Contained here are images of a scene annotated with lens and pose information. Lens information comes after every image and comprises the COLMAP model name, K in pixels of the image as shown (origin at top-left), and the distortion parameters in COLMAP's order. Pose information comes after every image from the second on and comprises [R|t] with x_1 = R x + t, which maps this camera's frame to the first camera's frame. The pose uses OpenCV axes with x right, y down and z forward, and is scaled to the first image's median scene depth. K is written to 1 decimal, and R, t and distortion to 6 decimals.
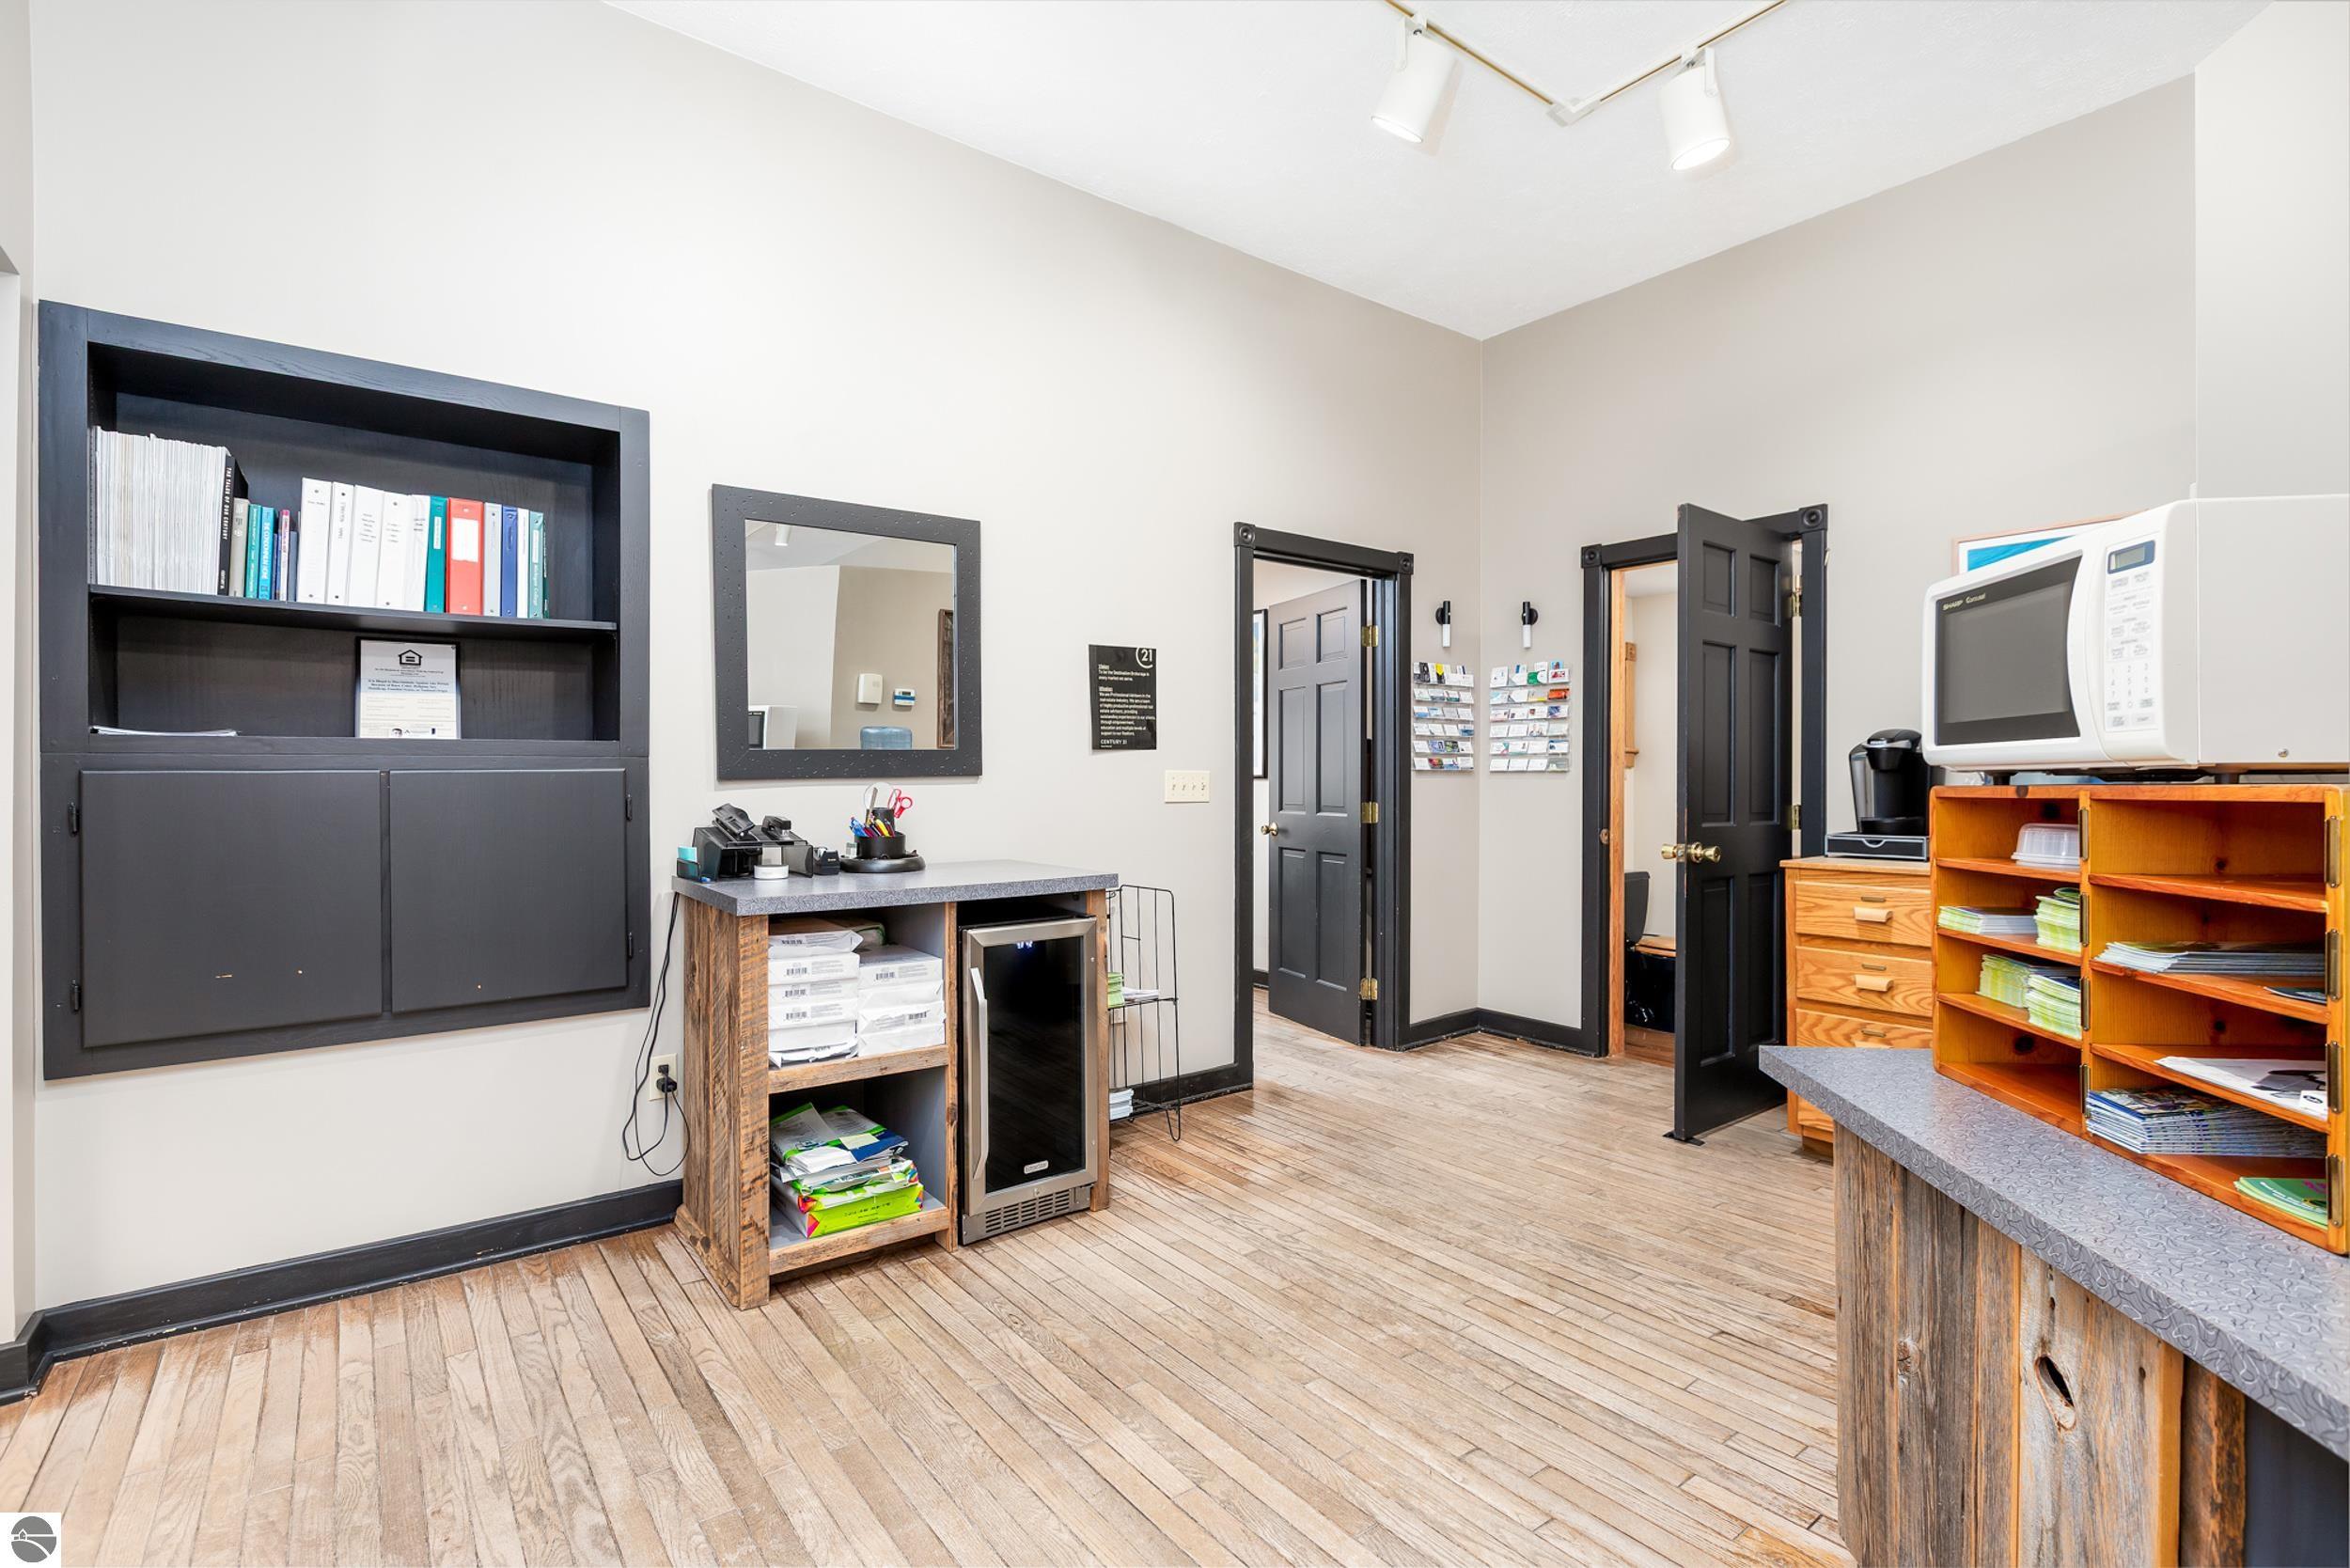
lens RADIAL K [[1088.6, 0, 1177.8], [0, 1088.6, 779.3], [0, 0, 1]] dist [-0.005336, -0.000385]
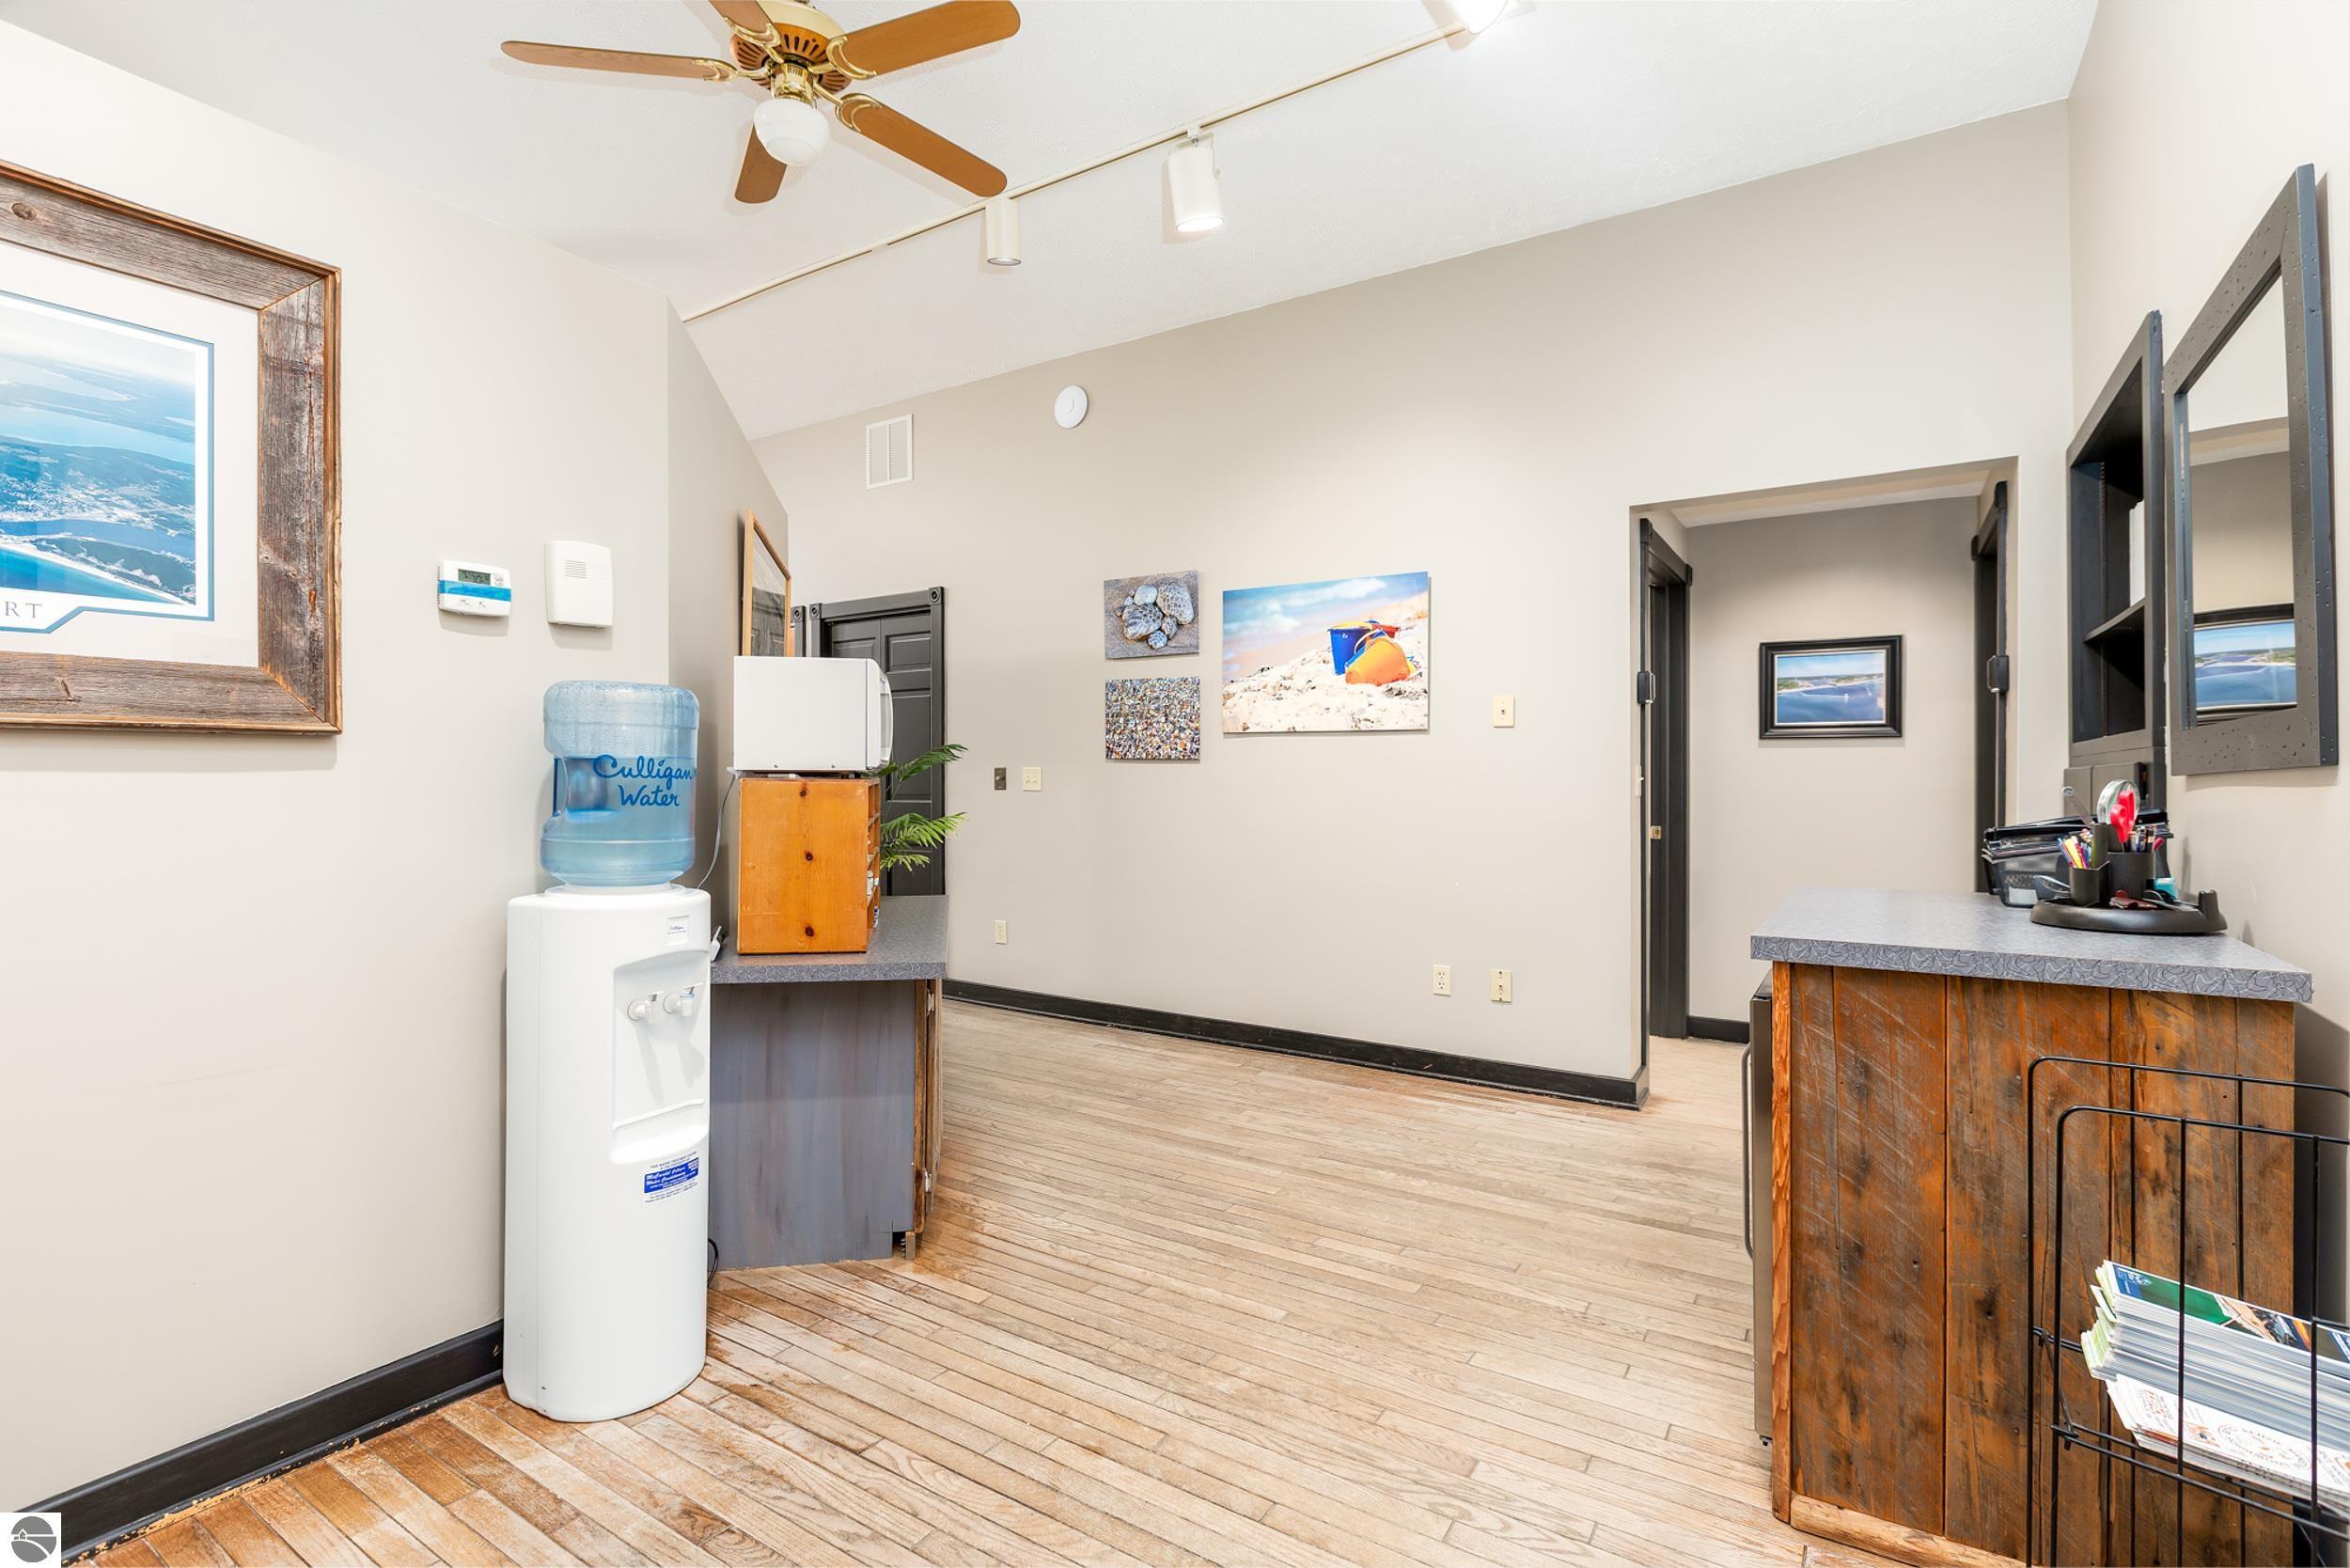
lens RADIAL K [[1088.6, 0, 1177.8], [0, 1088.6, 779.3], [0, 0, 1]] dist [-0.005336, -0.000385]
pose [[-0.940431, 0.000310, -0.339985, 0.509604], [-0.000677, 0.999996, 0.002785, 0.000687], [0.339984, 0.002849, -0.940427, 1.696599]]
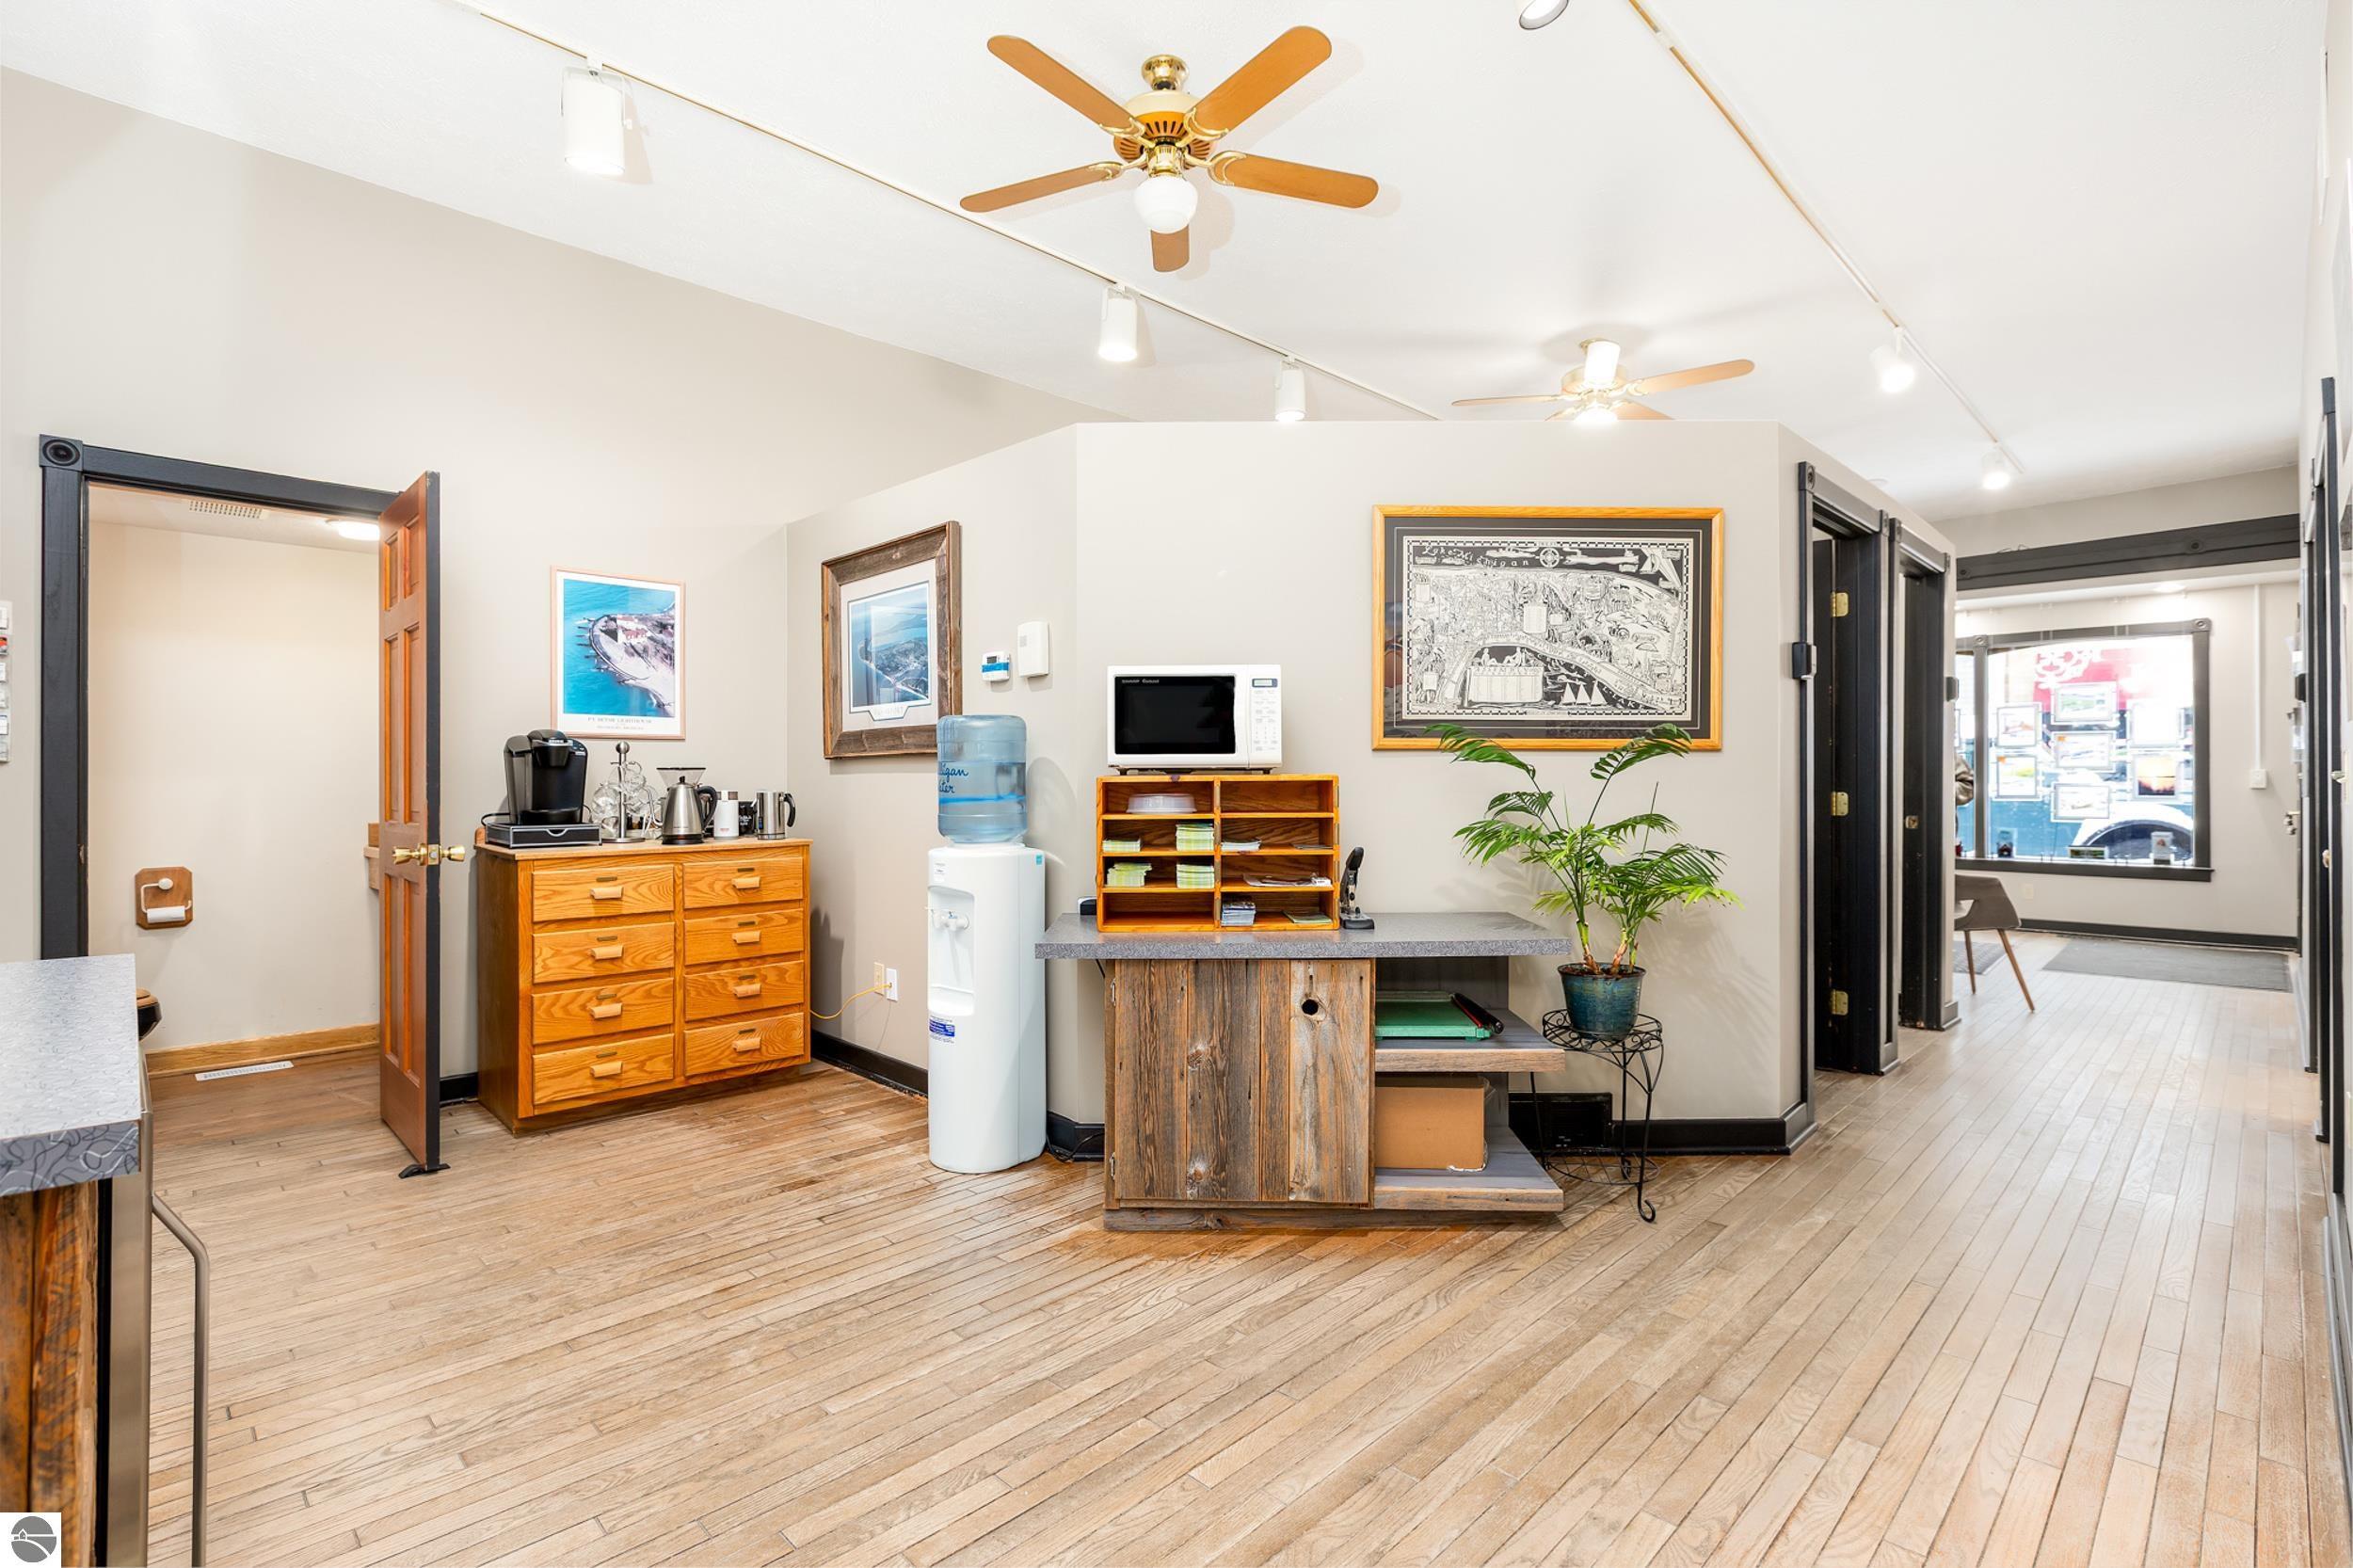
lens RADIAL K [[1090.0, 0, 1179.3], [0, 1090.0, 779.3], [0, 0, 1]] dist [-0.005336, -0.000385]
pose [[-0.127823, 0.000742, 0.991797, -0.716994], [0.001202, 0.999999, -0.000593, 0.008797], [-0.991796, 0.001116, -0.127824, 0.689245]]
